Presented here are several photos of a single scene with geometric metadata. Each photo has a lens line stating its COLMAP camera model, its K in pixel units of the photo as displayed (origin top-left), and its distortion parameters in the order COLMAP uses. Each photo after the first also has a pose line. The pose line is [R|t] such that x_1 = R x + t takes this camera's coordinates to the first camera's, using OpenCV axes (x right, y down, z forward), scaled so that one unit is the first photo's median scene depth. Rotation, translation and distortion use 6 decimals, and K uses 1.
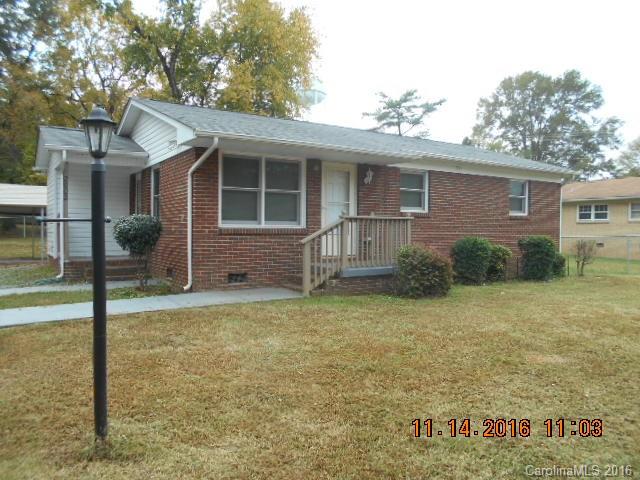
lens RADIAL K [[516.5, 0, 320.0], [0, 516.5, 240.0], [0, 0, 1]] dist [0.000742, -0.000048]
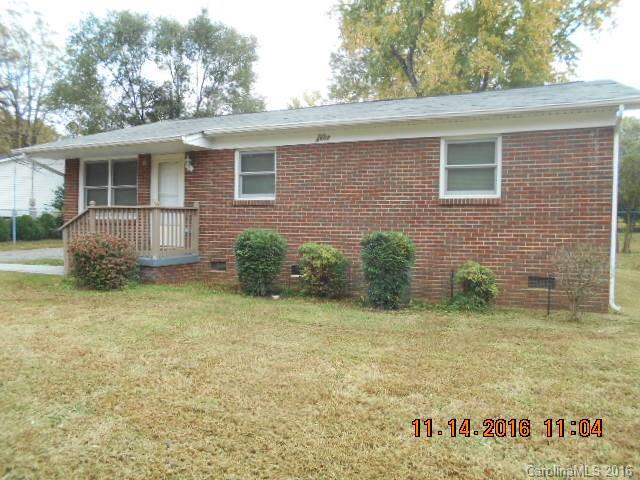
lens RADIAL K [[516.5, 0, 320.0], [0, 516.5, 240.0], [0, 0, 1]] dist [0.000742, -0.000048]
pose [[0.477808, 0.031061, -0.877915, 0.973884], [-0.028297, 0.999400, 0.019958, -0.008954], [0.878008, 0.015306, 0.478400, 0.701896]]
